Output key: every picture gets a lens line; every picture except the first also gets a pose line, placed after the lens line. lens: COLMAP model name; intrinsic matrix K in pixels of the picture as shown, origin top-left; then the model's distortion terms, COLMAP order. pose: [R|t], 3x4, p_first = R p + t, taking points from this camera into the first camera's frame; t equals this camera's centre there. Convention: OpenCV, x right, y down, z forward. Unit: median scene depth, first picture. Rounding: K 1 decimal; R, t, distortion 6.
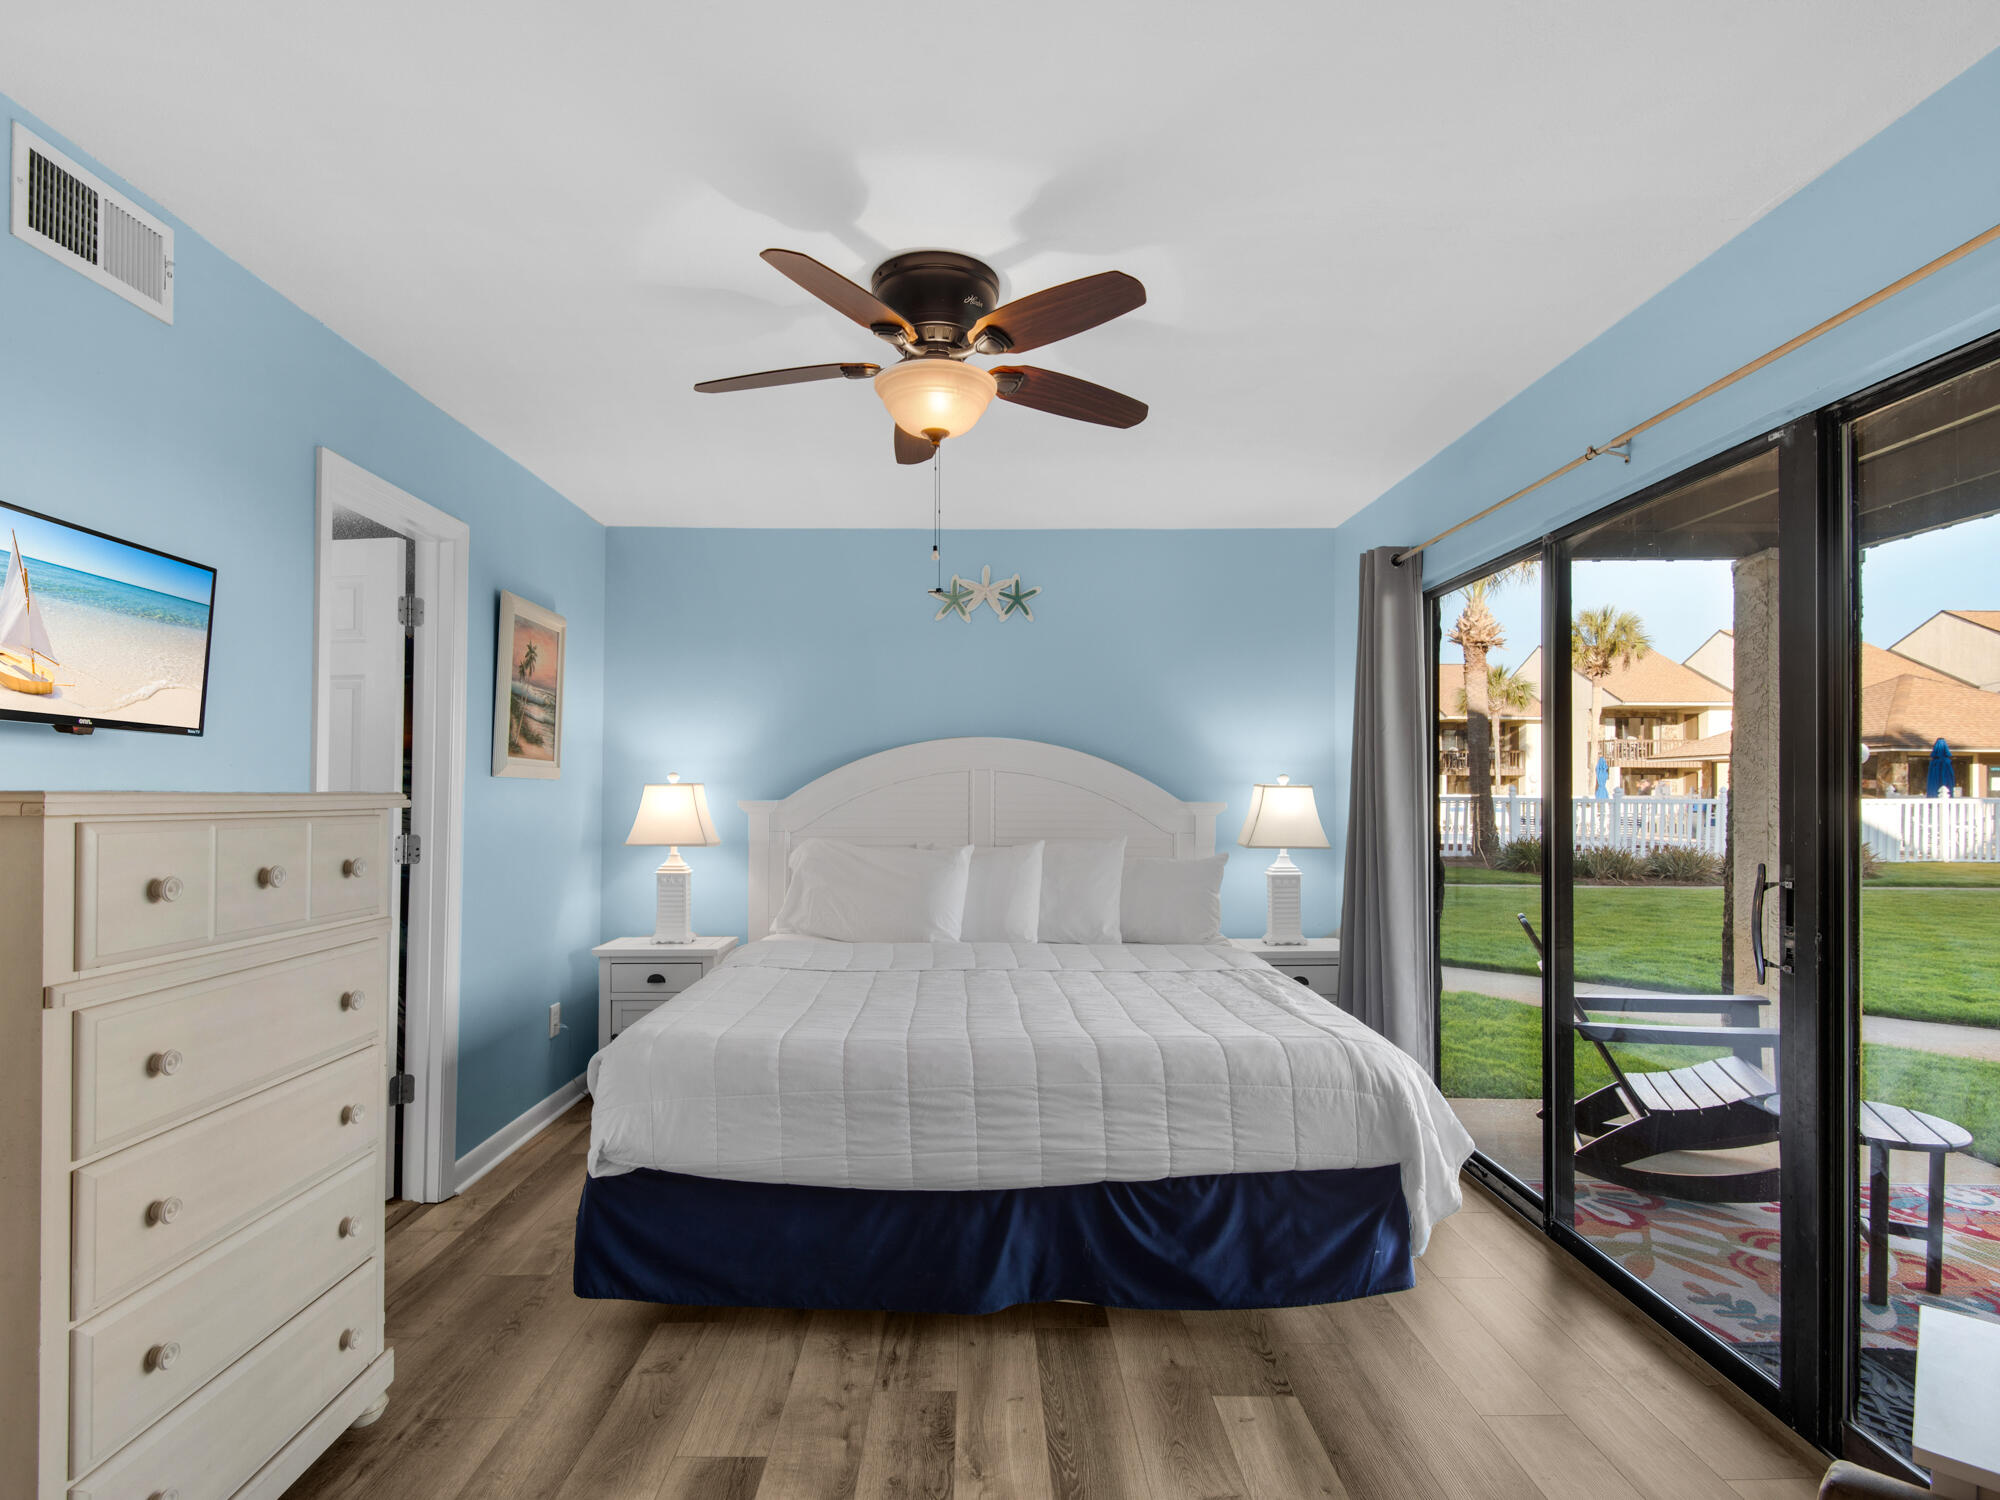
lens RADIAL K [[1013.9, 0, 980.3], [0, 1013.9, 769.6], [0, 0, 1]] dist [0.033563, -0.023434]
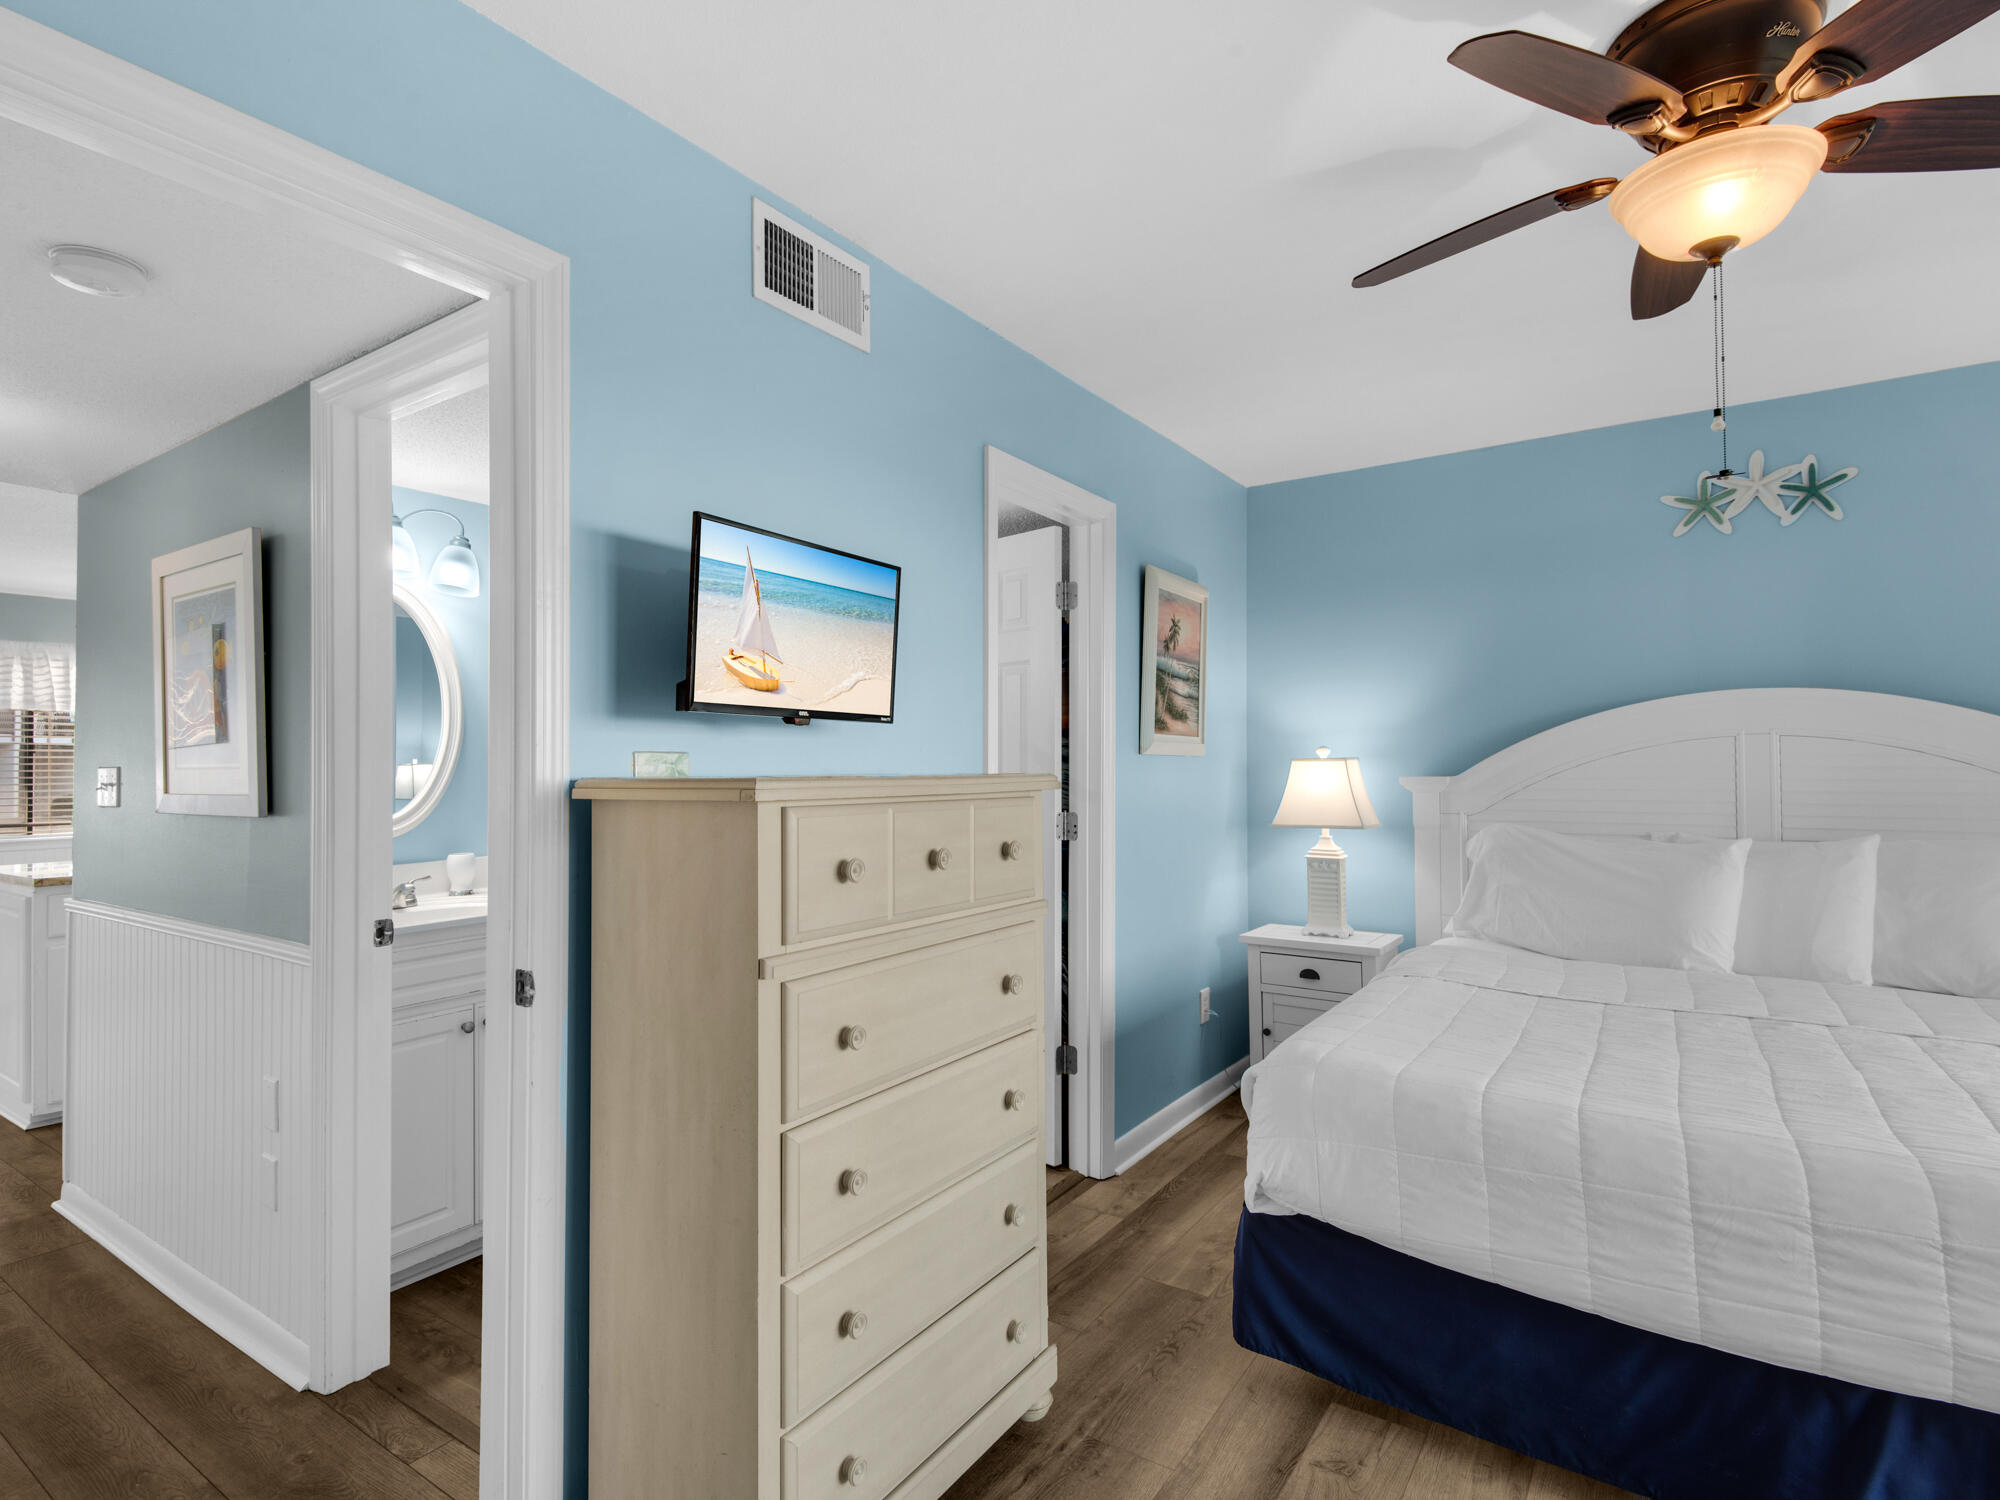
lens RADIAL K [[1013.9, 0, 980.3], [0, 1013.9, 769.6], [0, 0, 1]] dist [0.033563, -0.023434]
pose [[0.820070, -0.006145, -0.572230, -0.059337], [0.021980, 0.999543, 0.020766, -0.002924], [0.571840, -0.029607, 0.819830, 0.145516]]
